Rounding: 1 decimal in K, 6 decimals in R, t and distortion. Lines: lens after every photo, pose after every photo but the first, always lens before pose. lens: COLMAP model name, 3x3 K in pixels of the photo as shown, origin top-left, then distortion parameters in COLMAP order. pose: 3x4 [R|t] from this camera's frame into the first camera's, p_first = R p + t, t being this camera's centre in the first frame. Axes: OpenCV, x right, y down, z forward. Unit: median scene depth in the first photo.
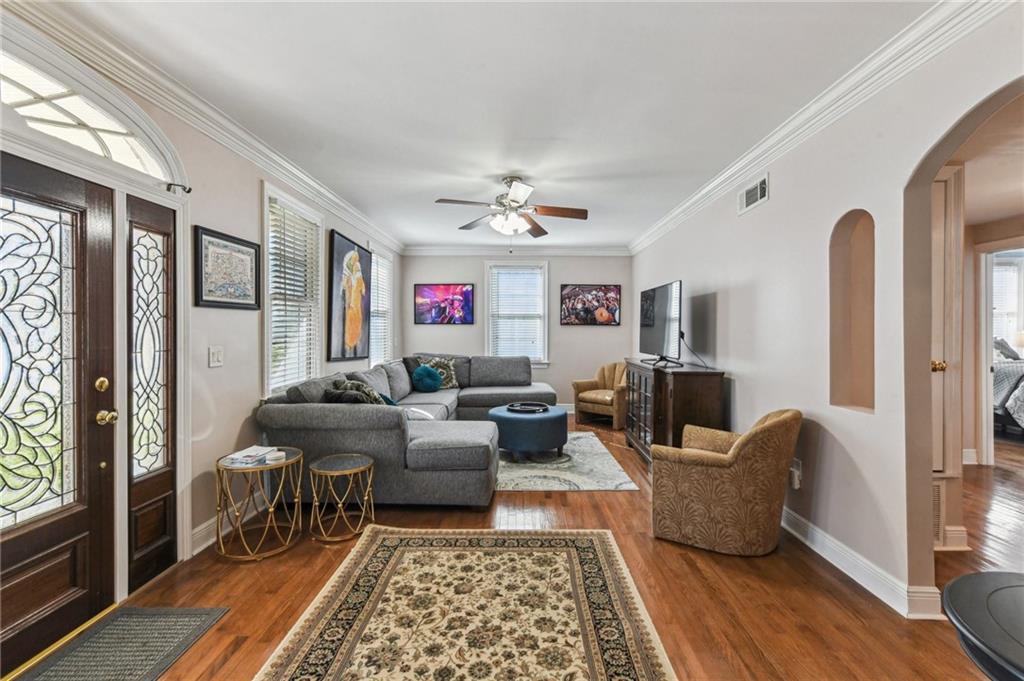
lens RADIAL K [[440.4, 0, 511.1], [0, 440.4, 331.7], [0, 0, 1]] dist [-0.000910, -0.000060]
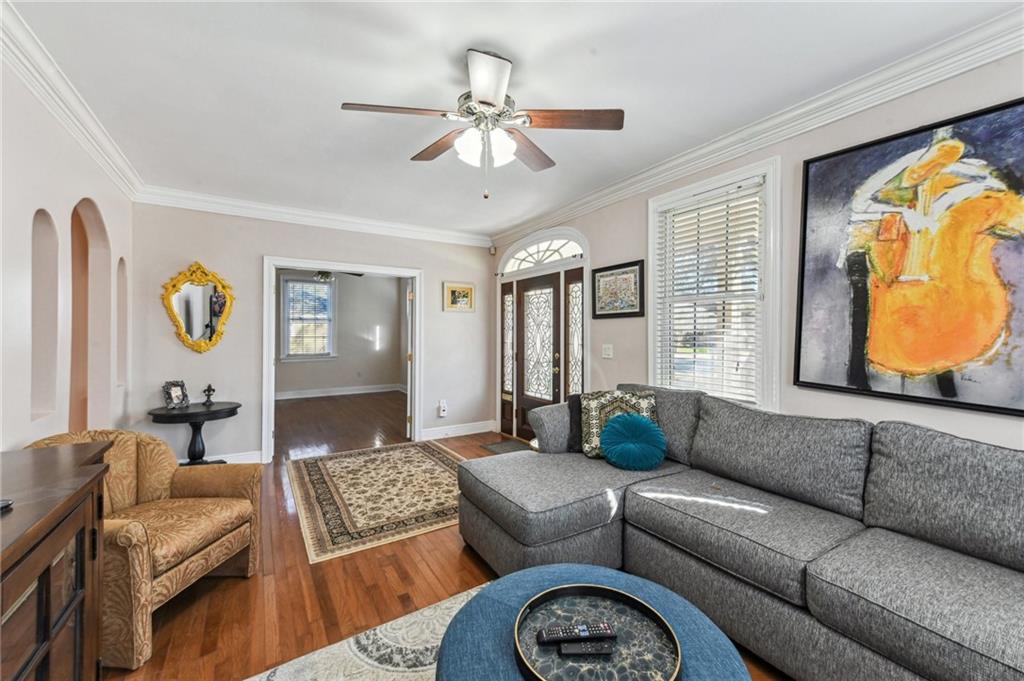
lens RADIAL K [[414.0, 0, 509.5], [0, 414.0, 336.2], [0, 0, 1]] dist [0.000376, 0.000049]
pose [[-0.842722, -0.000088, -0.538349, 0.413315], [-0.006242, 0.999934, 0.009608, -0.007398], [0.538313, 0.011457, -0.842667, 2.348213]]
